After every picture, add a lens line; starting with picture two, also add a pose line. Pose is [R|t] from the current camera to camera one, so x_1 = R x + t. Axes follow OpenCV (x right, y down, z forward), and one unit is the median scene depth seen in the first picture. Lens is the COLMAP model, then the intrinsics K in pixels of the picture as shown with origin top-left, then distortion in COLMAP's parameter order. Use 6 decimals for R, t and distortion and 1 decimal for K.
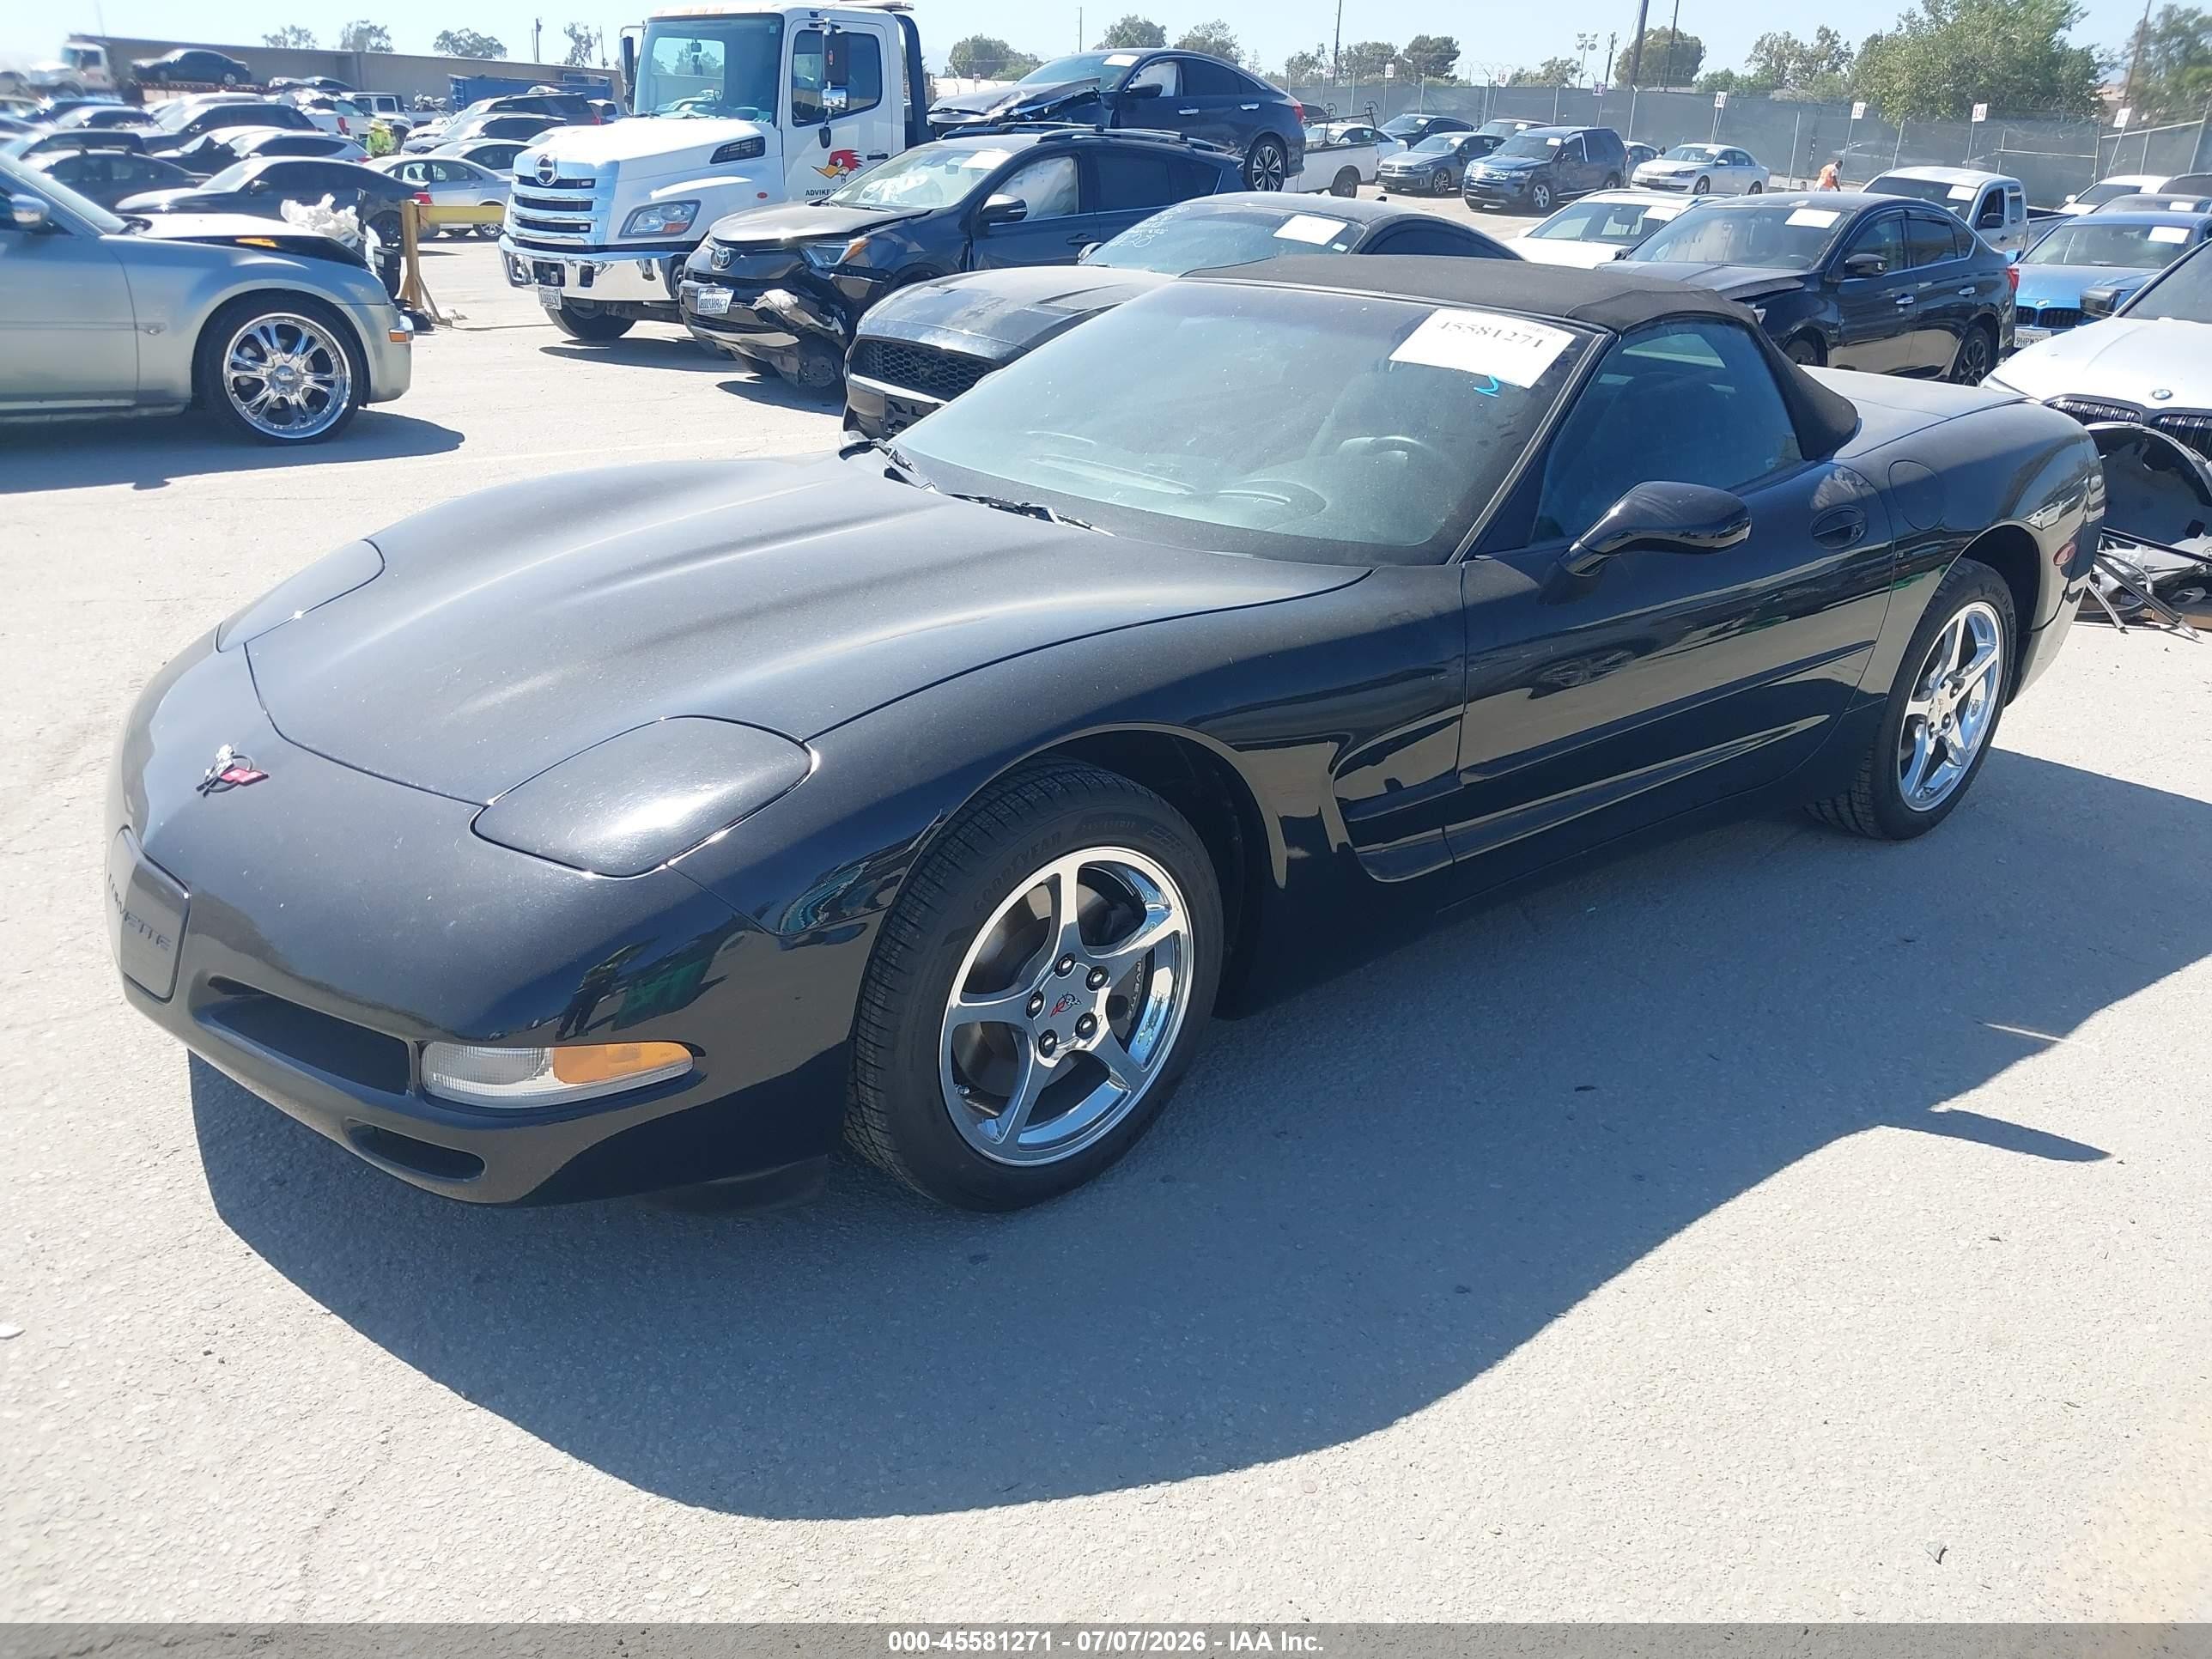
lens RADIAL K [[1844.4, 0, 1117.0], [0, 1844.4, 818.8], [0, 0, 1]] dist [-0.017135, 0.005203]
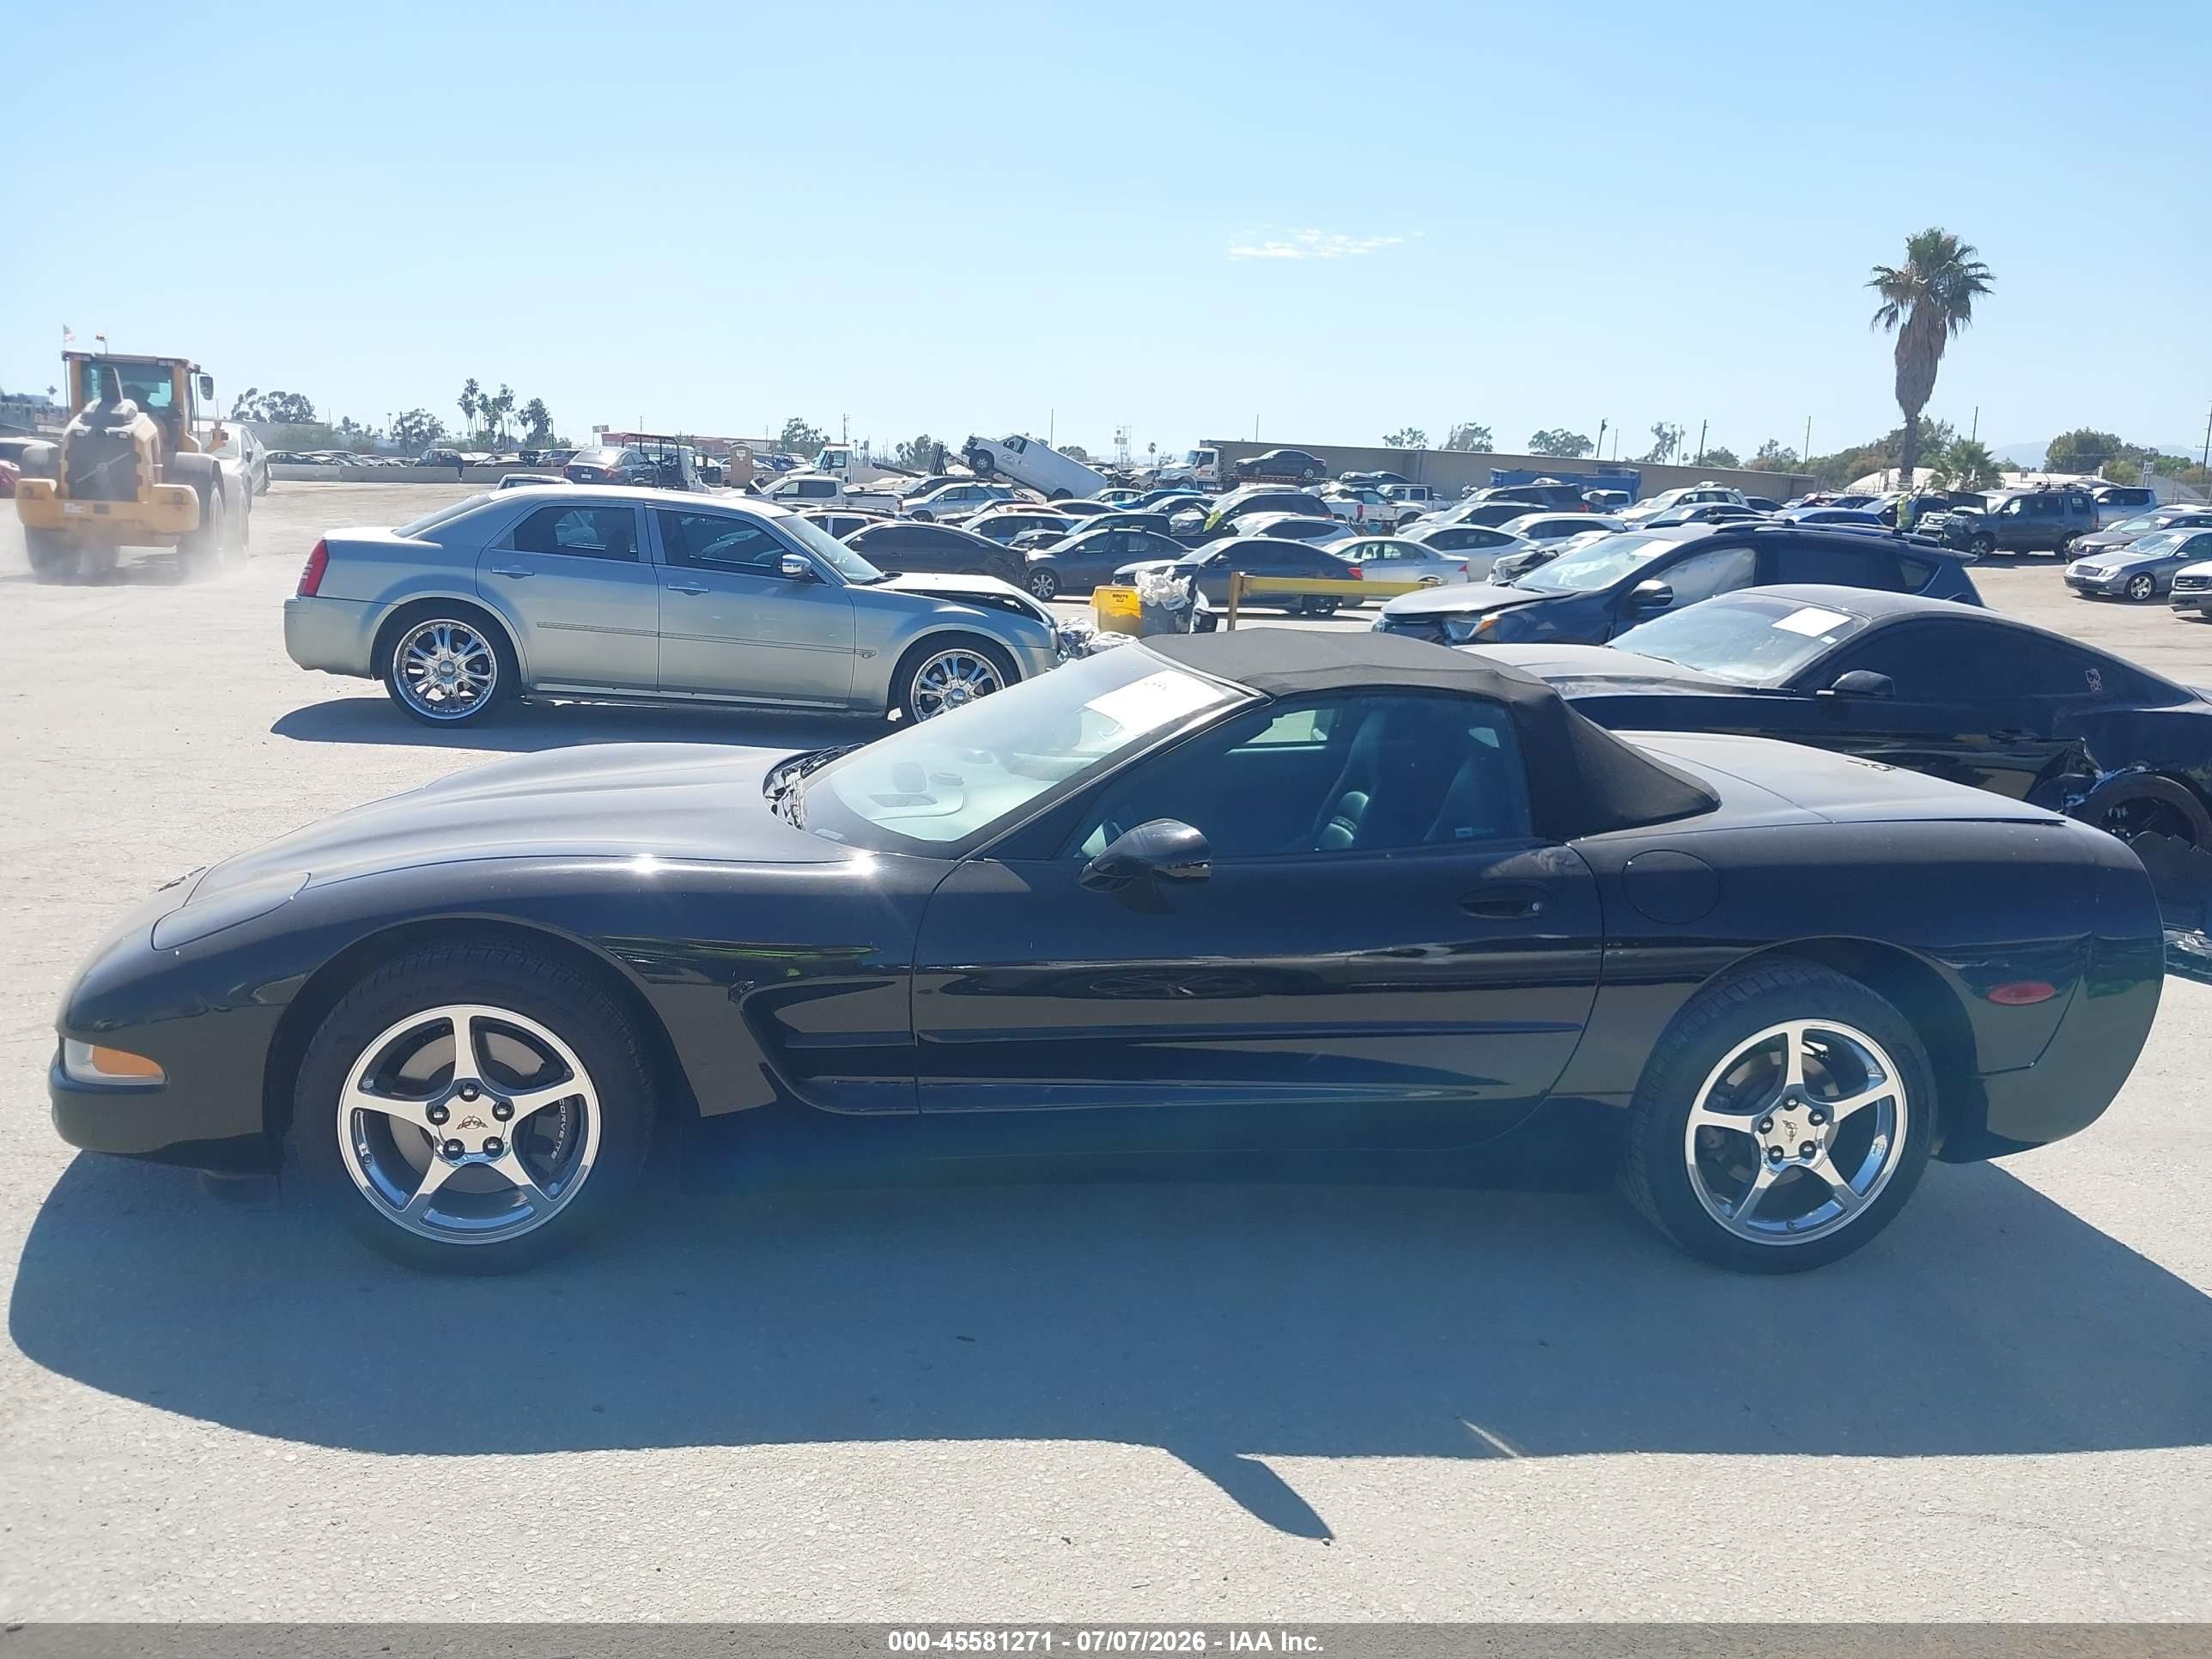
lens RADIAL K [[1820.5, 0, 1106.0], [0, 1820.5, 829.5], [0, 0, 1]] dist [0.085122, -0.223841]
pose [[0.828277, 0.104697, -0.550451, 0.342383], [-0.206759, 0.970168, -0.126588, -0.011340], [0.520777, 0.218660, 0.825215, 0.024199]]
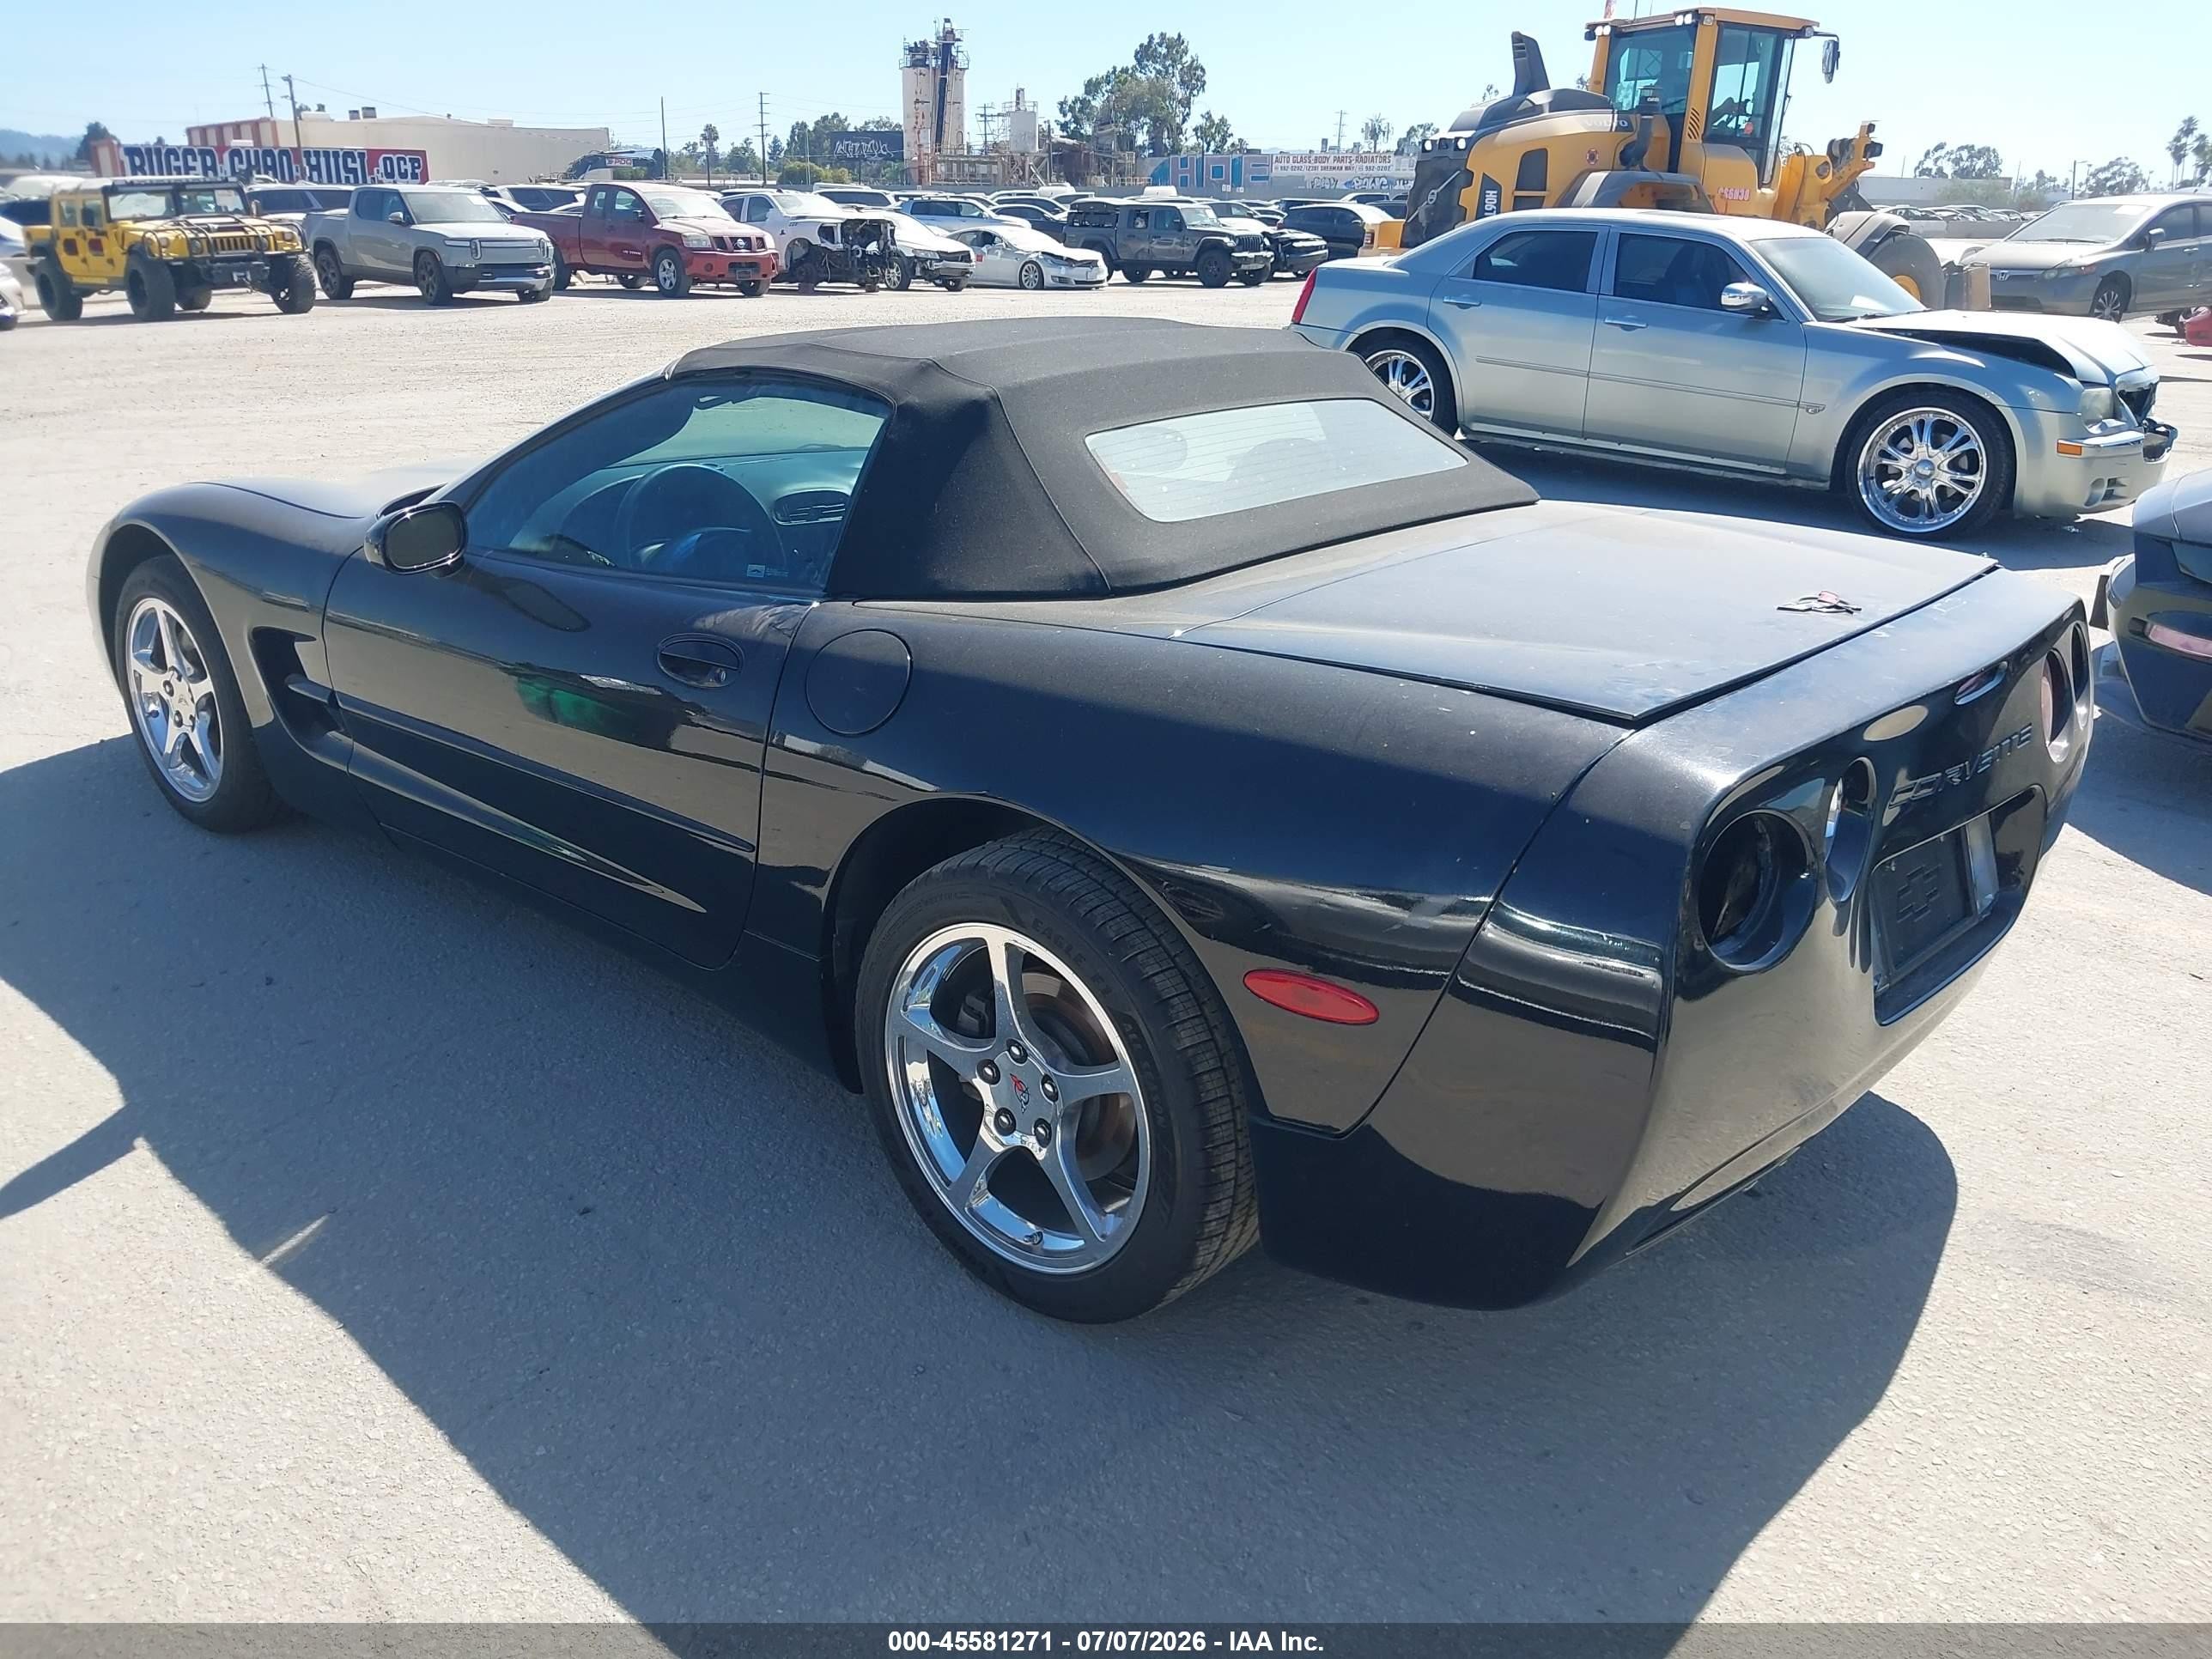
lens RADIAL K [[1844.4, 0, 1117.0], [0, 1844.4, 818.8], [0, 0, 1]] dist [-0.017135, 0.005203]
pose [[0.077022, 0.285880, -0.955165, 0.521452], [-0.351615, 0.904248, 0.242288, -0.157368], [0.932971, 0.317189, 0.170166, 0.480714]]
